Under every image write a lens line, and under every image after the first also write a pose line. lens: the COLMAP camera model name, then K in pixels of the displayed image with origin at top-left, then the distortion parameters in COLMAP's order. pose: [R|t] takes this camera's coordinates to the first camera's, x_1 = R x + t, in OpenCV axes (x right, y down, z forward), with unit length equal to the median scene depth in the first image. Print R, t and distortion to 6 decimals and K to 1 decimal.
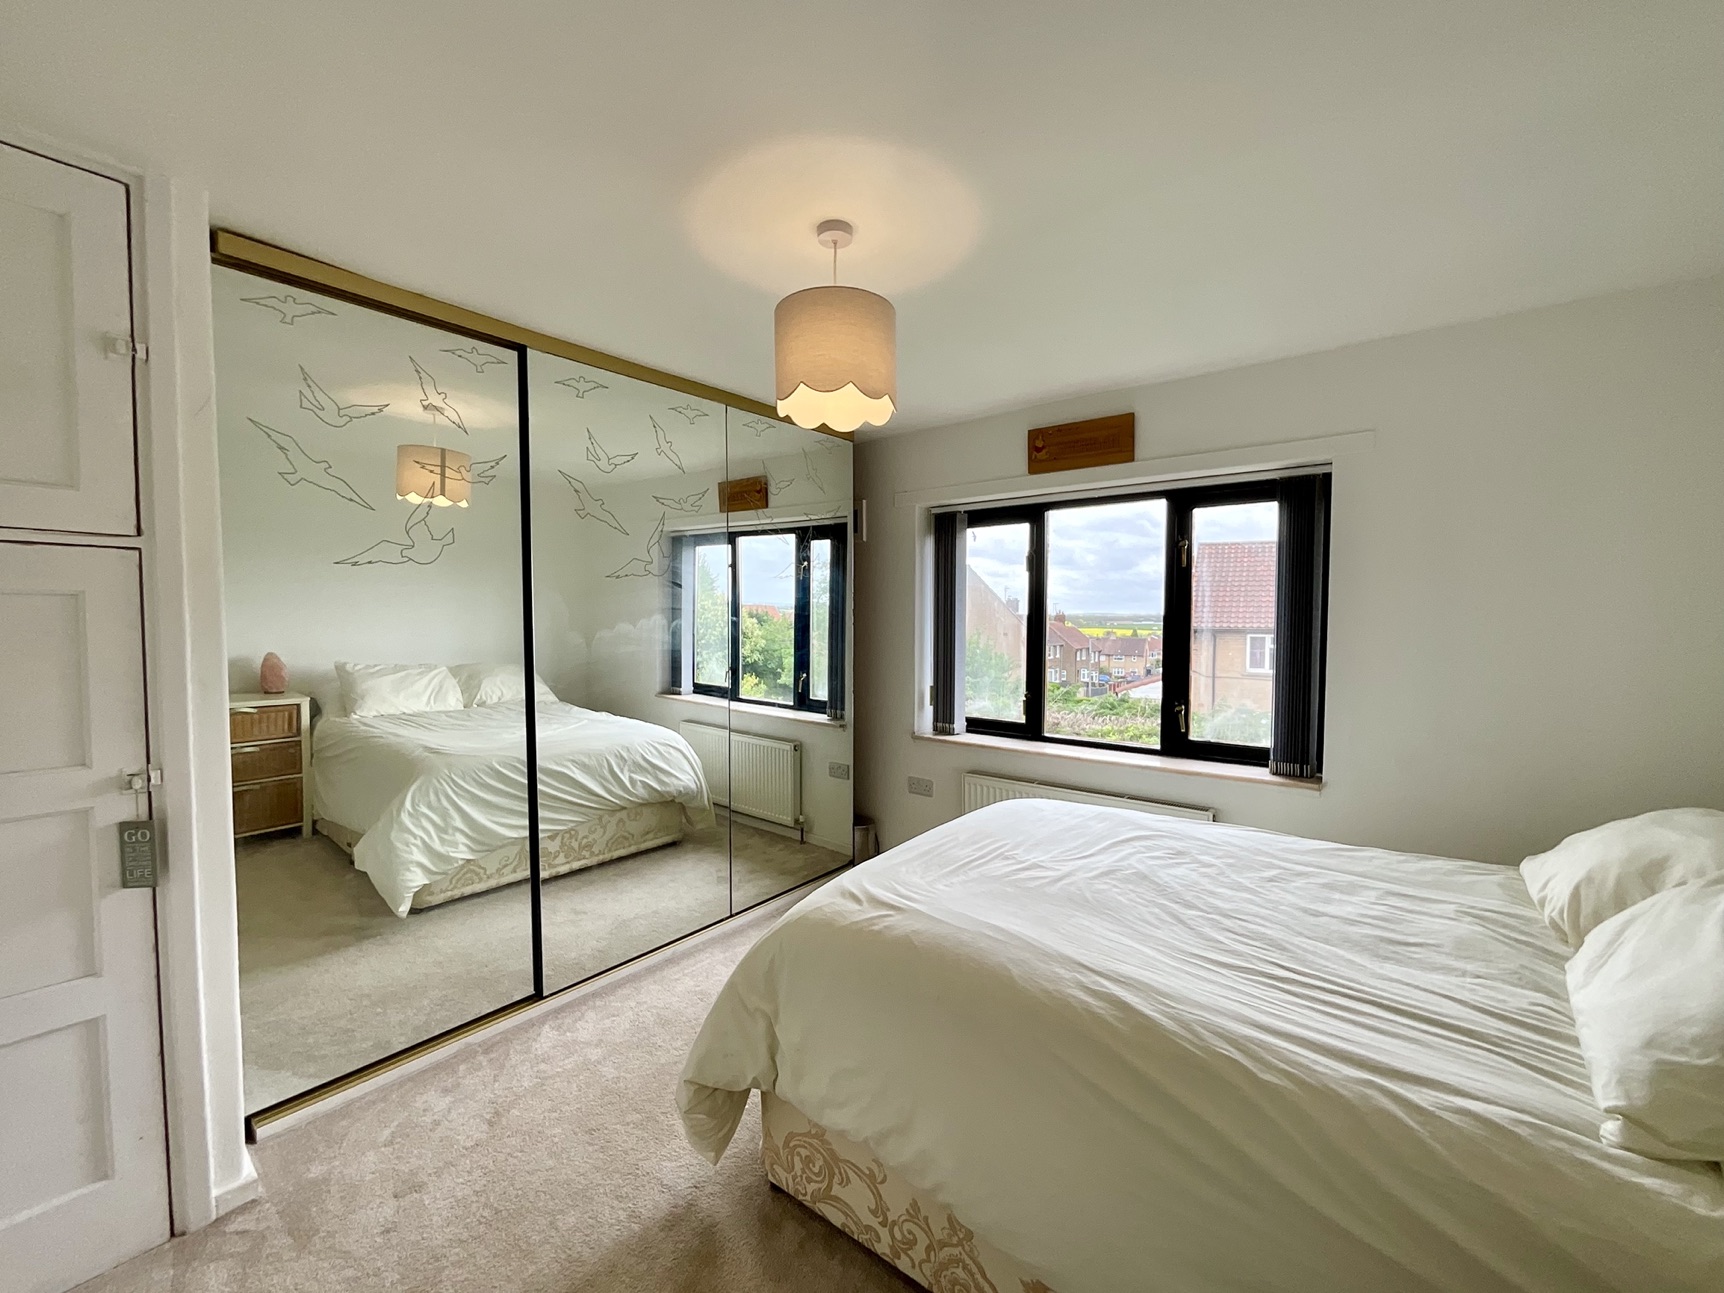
lens RADIAL K [[698.3, 0, 855.6], [0, 698.3, 648.8], [0, 0, 1]] dist [-0.002008, 0.000005]
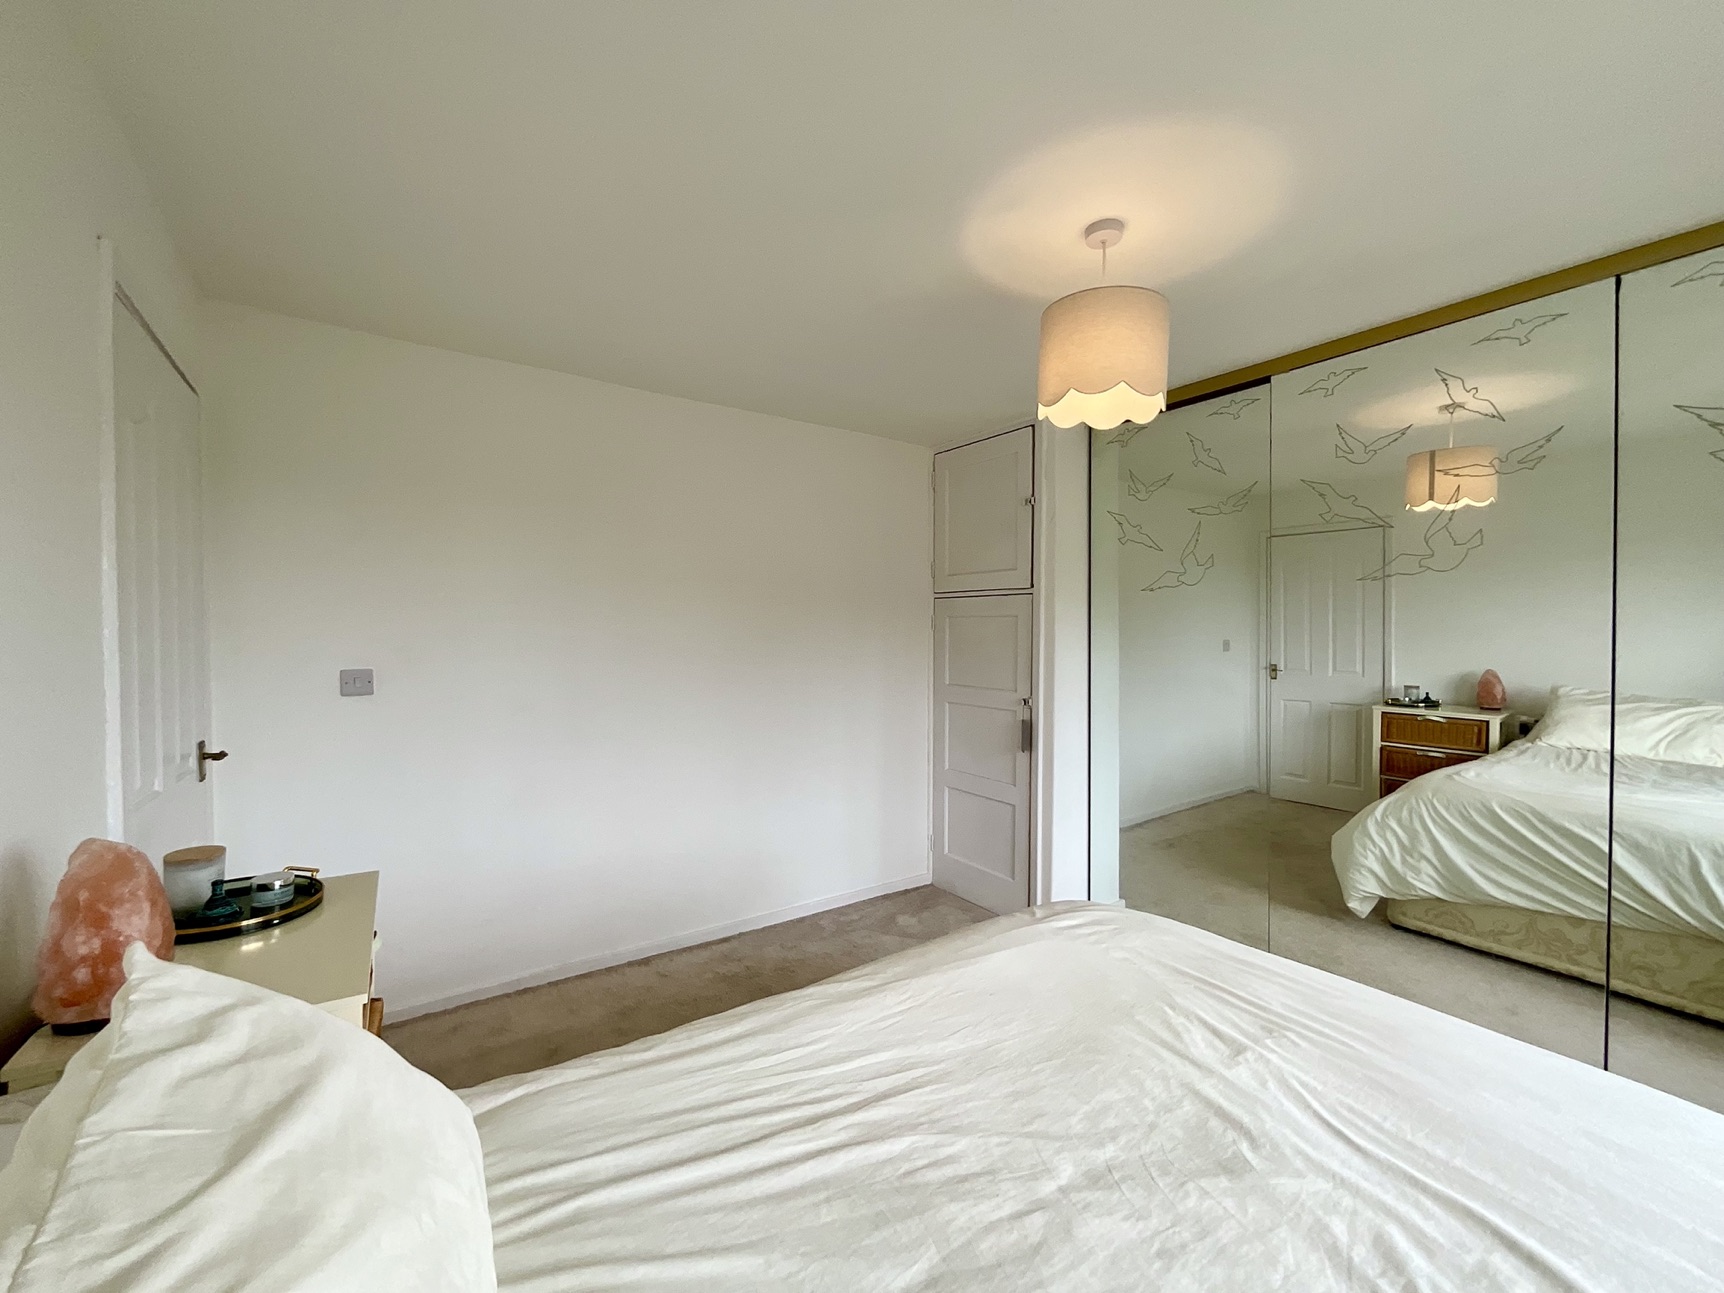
lens RADIAL K [[698.3, 0, 855.6], [0, 698.3, 648.8], [0, 0, 1]] dist [-0.002008, 0.000005]
pose [[-0.288971, 0.014482, -0.957228, 0.855255], [-0.059700, 0.997667, 0.033116, -0.010020], [0.955475, 0.066716, -0.287432, 0.820756]]
